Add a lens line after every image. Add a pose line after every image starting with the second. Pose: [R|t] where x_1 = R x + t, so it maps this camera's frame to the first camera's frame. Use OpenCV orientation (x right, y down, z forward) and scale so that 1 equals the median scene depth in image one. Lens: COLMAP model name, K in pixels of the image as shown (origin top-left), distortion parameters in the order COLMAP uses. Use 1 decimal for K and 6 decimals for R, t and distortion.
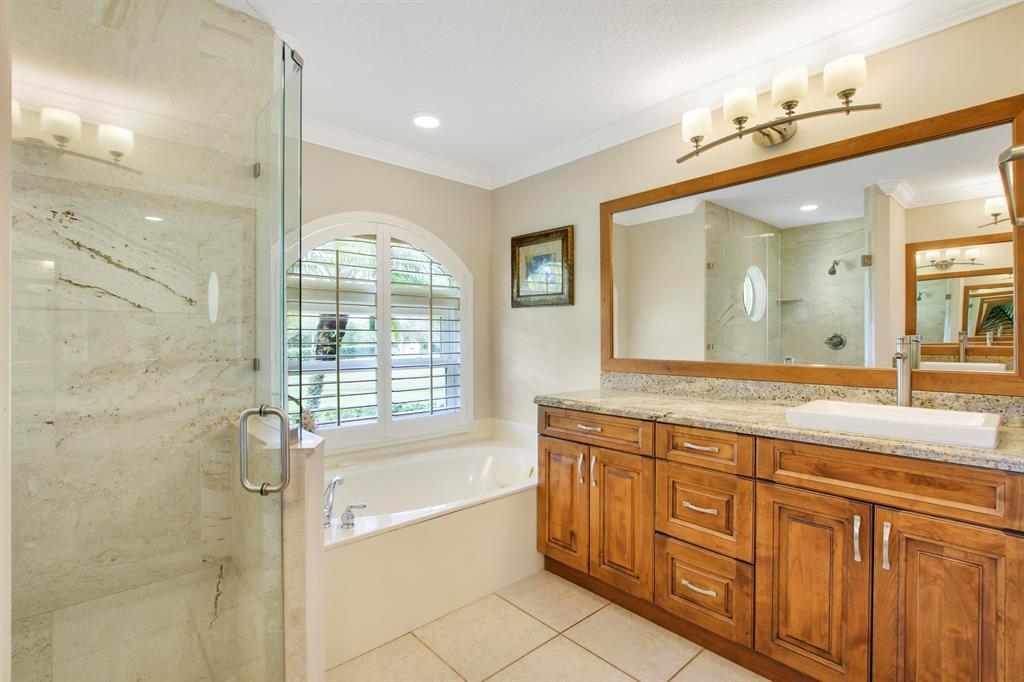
lens RADIAL K [[490.7, 0, 510.5], [0, 490.7, 334.5], [0, 0, 1]] dist [-0.005130, -0.000485]
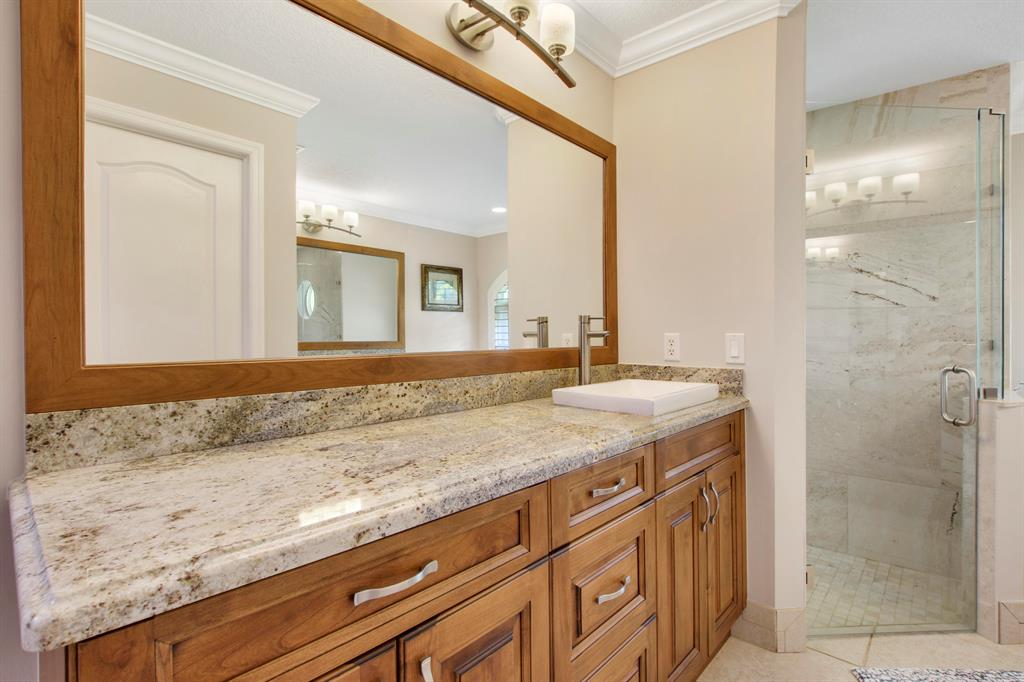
lens RADIAL K [[490.7, 0, 510.2], [0, 490.7, 334.1], [0, 0, 1]] dist [-0.005130, -0.000485]
pose [[0.126180, 0.005856, -0.991990, 0.650701], [-0.001253, 0.999983, 0.005744, 0.032754], [0.992007, 0.000518, 0.126185, -0.437723]]
